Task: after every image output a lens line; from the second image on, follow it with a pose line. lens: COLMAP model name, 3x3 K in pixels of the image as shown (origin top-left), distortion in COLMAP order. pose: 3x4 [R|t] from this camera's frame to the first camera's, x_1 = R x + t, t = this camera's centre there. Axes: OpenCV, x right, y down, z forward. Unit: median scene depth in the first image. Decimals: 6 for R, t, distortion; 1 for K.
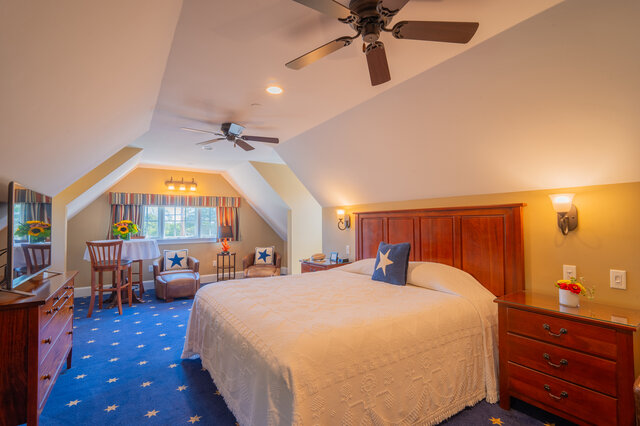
lens RADIAL K [[296.6, 0, 320.0], [0, 296.6, 215.9], [0, 0, 1]] dist [-0.011734, -0.002018]
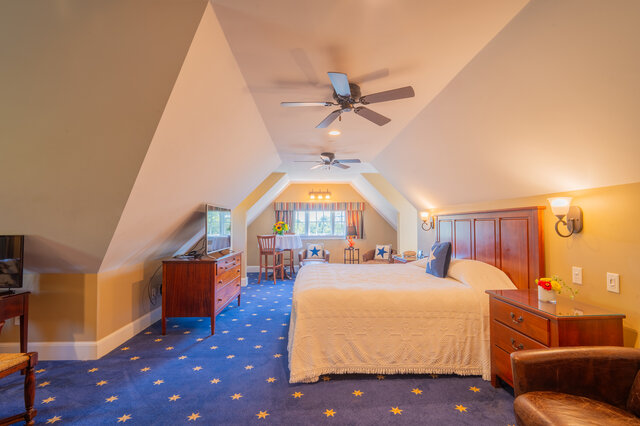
lens RADIAL K [[296.6, 0, 319.1], [0, 296.6, 213.1], [0, 0, 1]] dist [-0.011734, -0.002018]
pose [[0.849014, -0.014619, -0.528168, 0.249135], [0.008554, 0.999866, -0.013925, -0.004477], [0.528301, 0.007305, 0.849026, -0.129550]]
